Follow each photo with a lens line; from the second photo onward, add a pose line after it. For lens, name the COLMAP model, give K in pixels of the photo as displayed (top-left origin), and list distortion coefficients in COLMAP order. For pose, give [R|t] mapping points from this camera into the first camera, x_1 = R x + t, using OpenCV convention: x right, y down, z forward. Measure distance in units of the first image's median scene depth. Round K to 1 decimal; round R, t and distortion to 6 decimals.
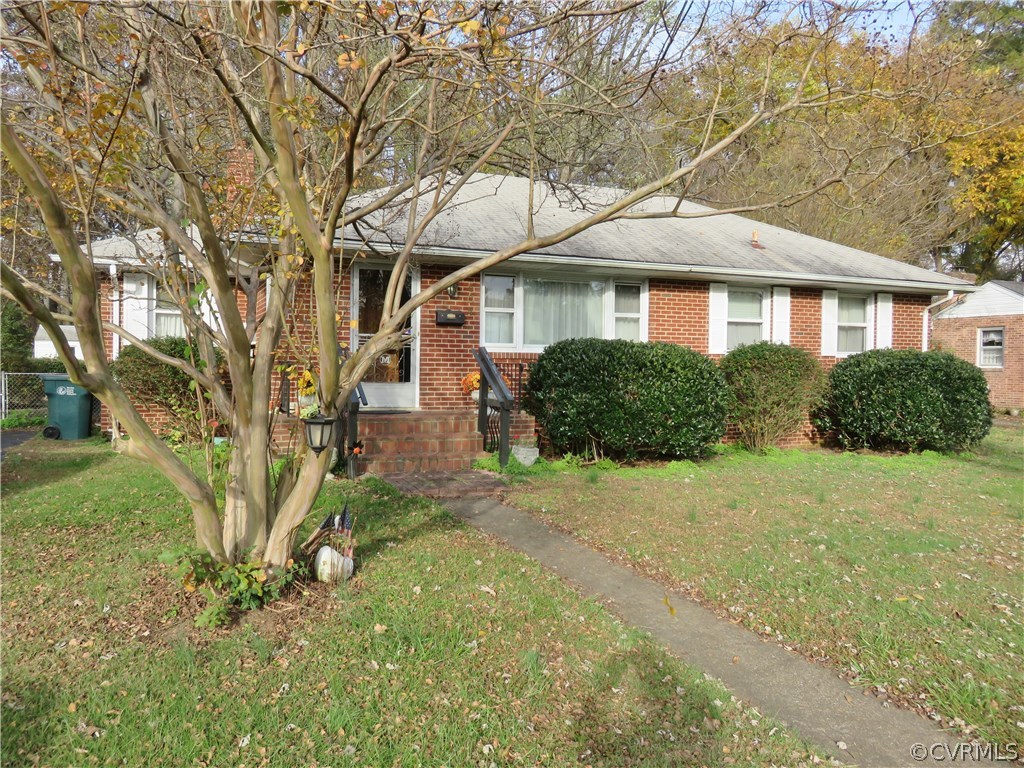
lens RADIAL K [[752.0, 0, 564.3], [0, 752.0, 356.9], [0, 0, 1]] dist [0.030584, 0.001610]
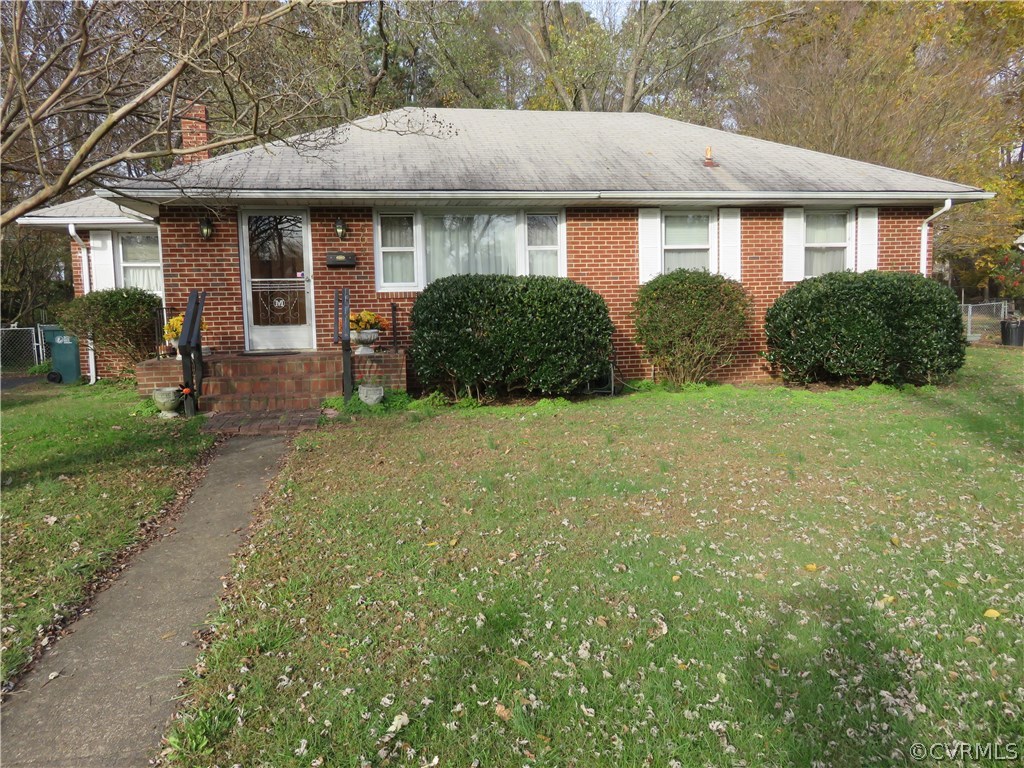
lens RADIAL K [[752.0, 0, 564.3], [0, 752.0, 356.9], [0, 0, 1]] dist [0.030584, 0.001610]
pose [[0.975943, -0.018687, -0.217223, 0.319571], [0.036567, 0.996237, 0.078585, 0.008578], [0.214937, -0.084638, 0.972954, 0.060643]]
